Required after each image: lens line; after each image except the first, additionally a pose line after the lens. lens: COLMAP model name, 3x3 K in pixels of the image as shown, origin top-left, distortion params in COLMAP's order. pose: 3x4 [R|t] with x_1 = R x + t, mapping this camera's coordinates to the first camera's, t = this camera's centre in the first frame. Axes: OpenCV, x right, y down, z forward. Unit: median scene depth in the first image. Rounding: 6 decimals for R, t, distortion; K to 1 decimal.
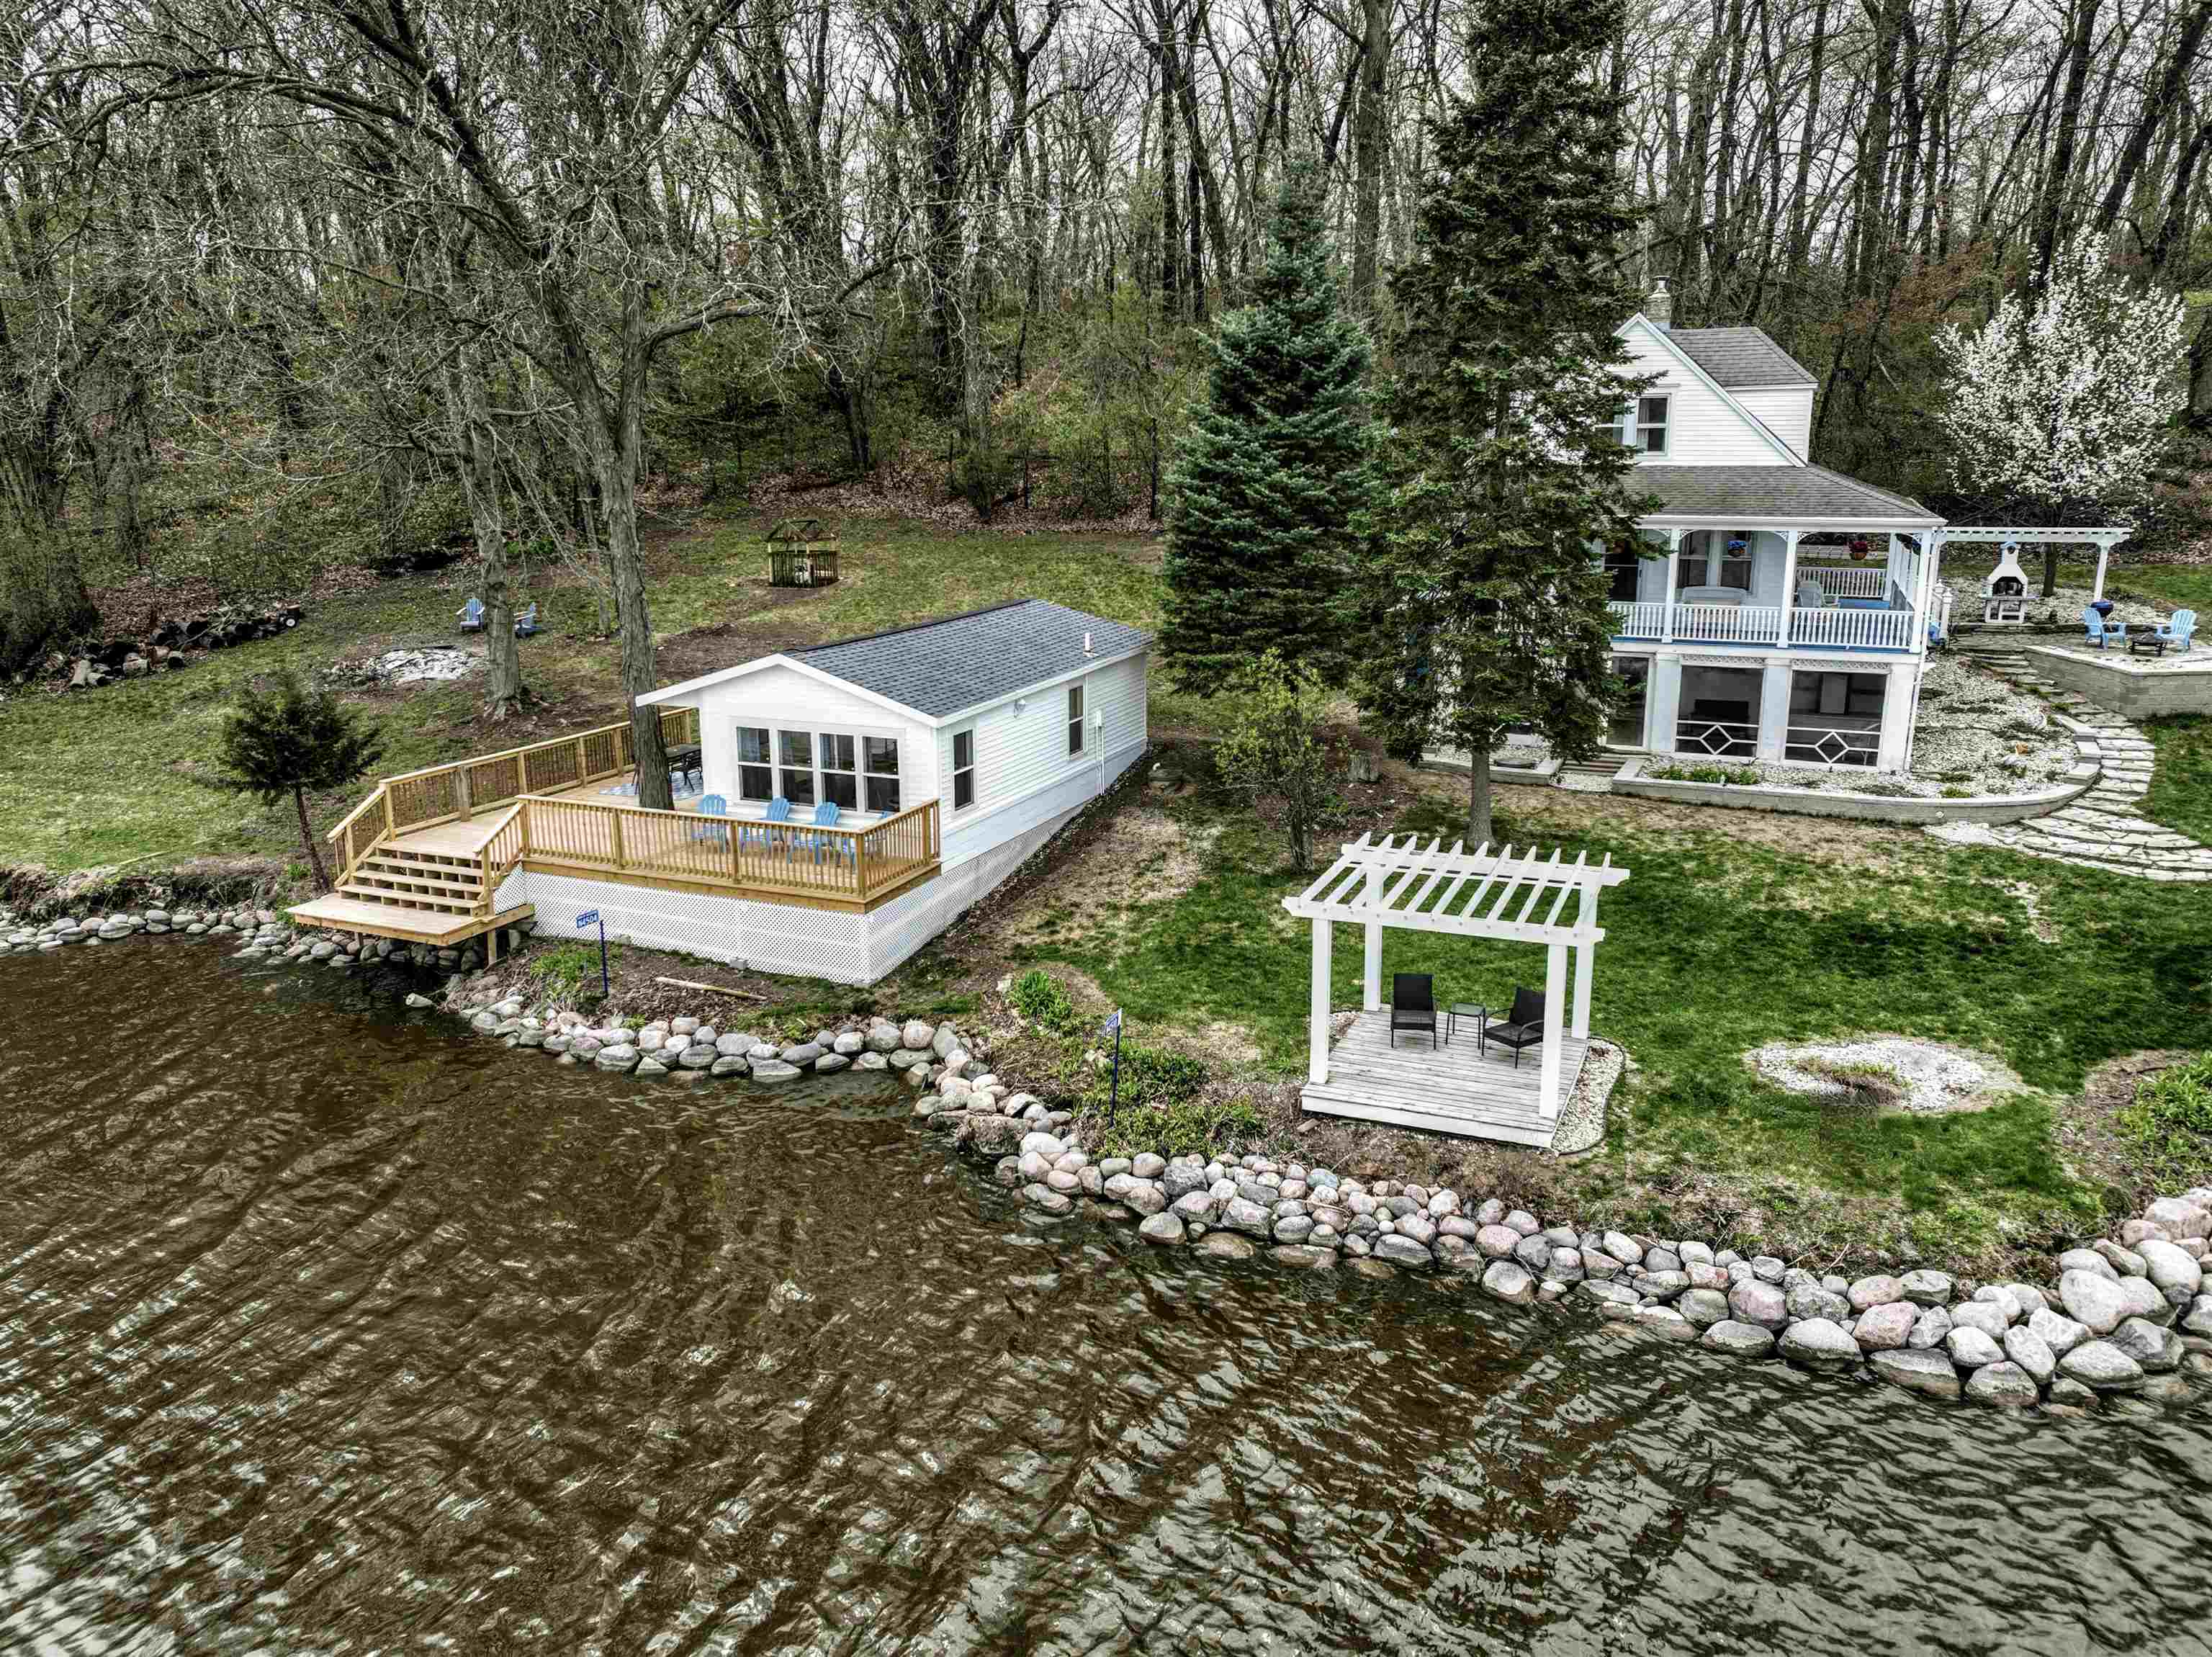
lens RADIAL K [[1542.5, 0, 1106.0], [0, 1542.5, 828.5], [0, 0, 1]] dist [0.009770, -0.000285]
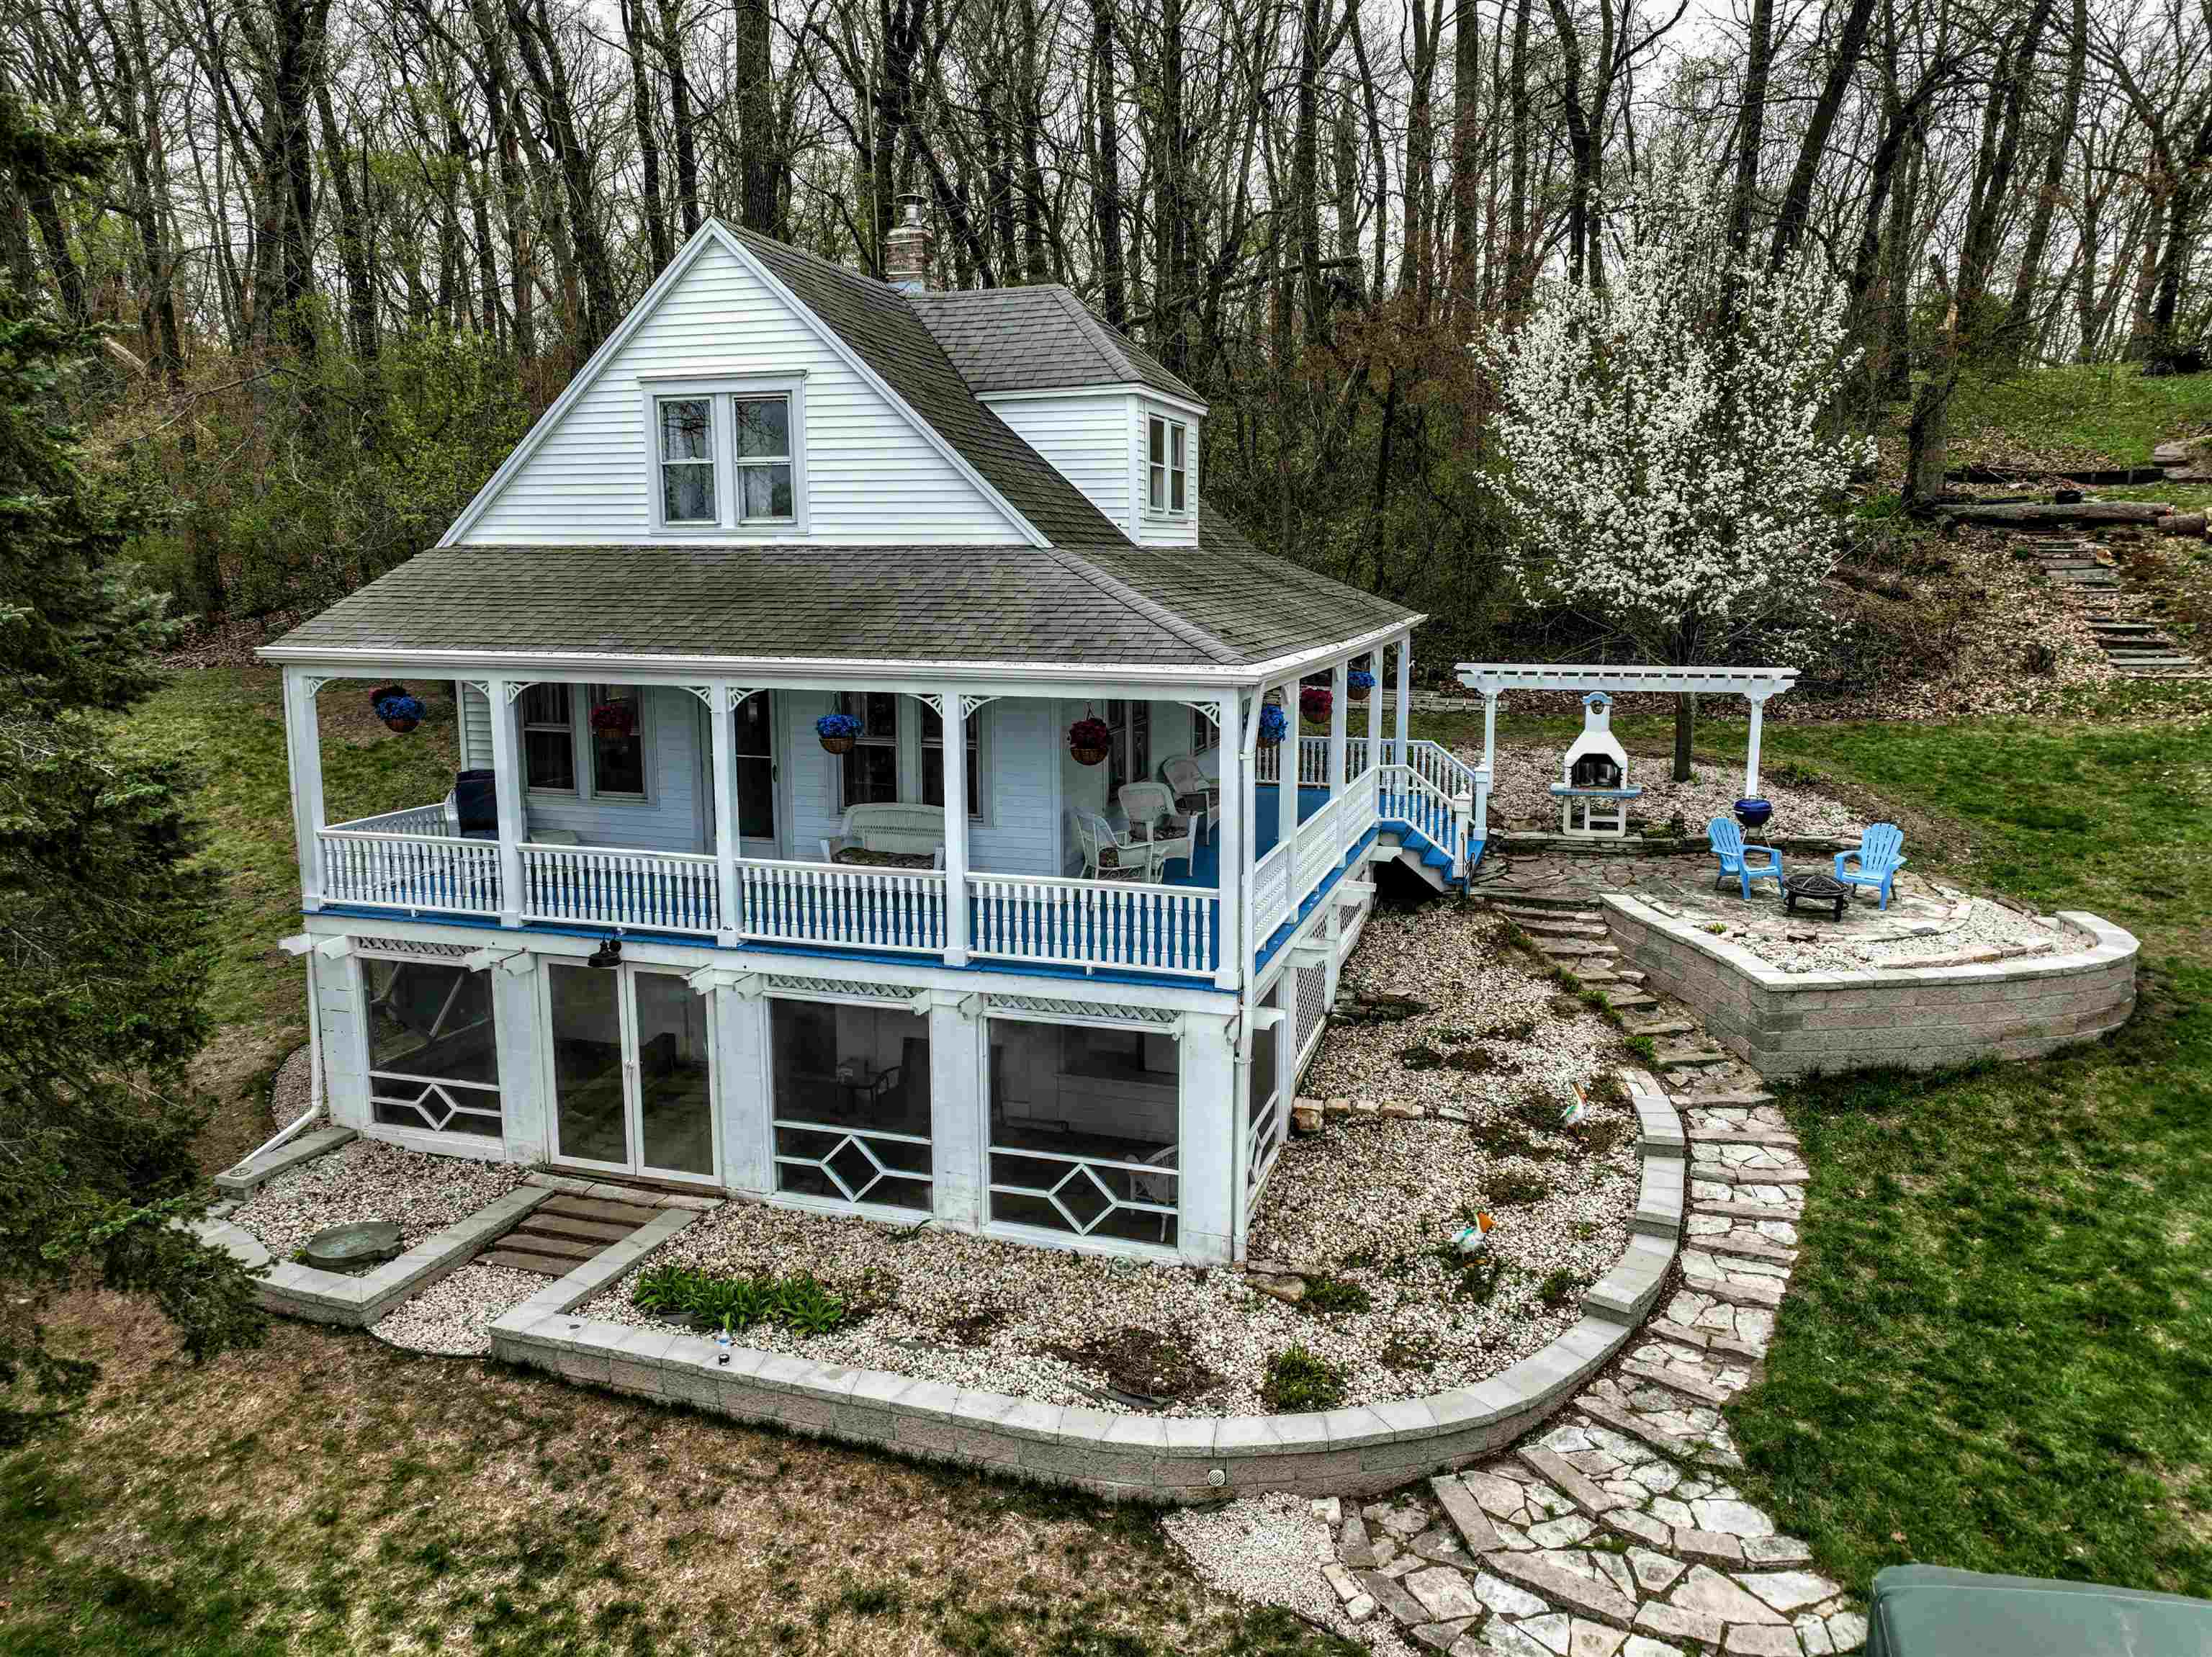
lens RADIAL K [[1542.5, 0, 1106.0], [0, 1542.5, 828.5], [0, 0, 1]] dist [0.009770, -0.000285]
pose [[0.995410, -0.012082, 0.094942, 0.504085], [0.018844, 0.997323, -0.070647, -0.142316], [-0.093834, 0.072112, 0.992973, 0.661979]]
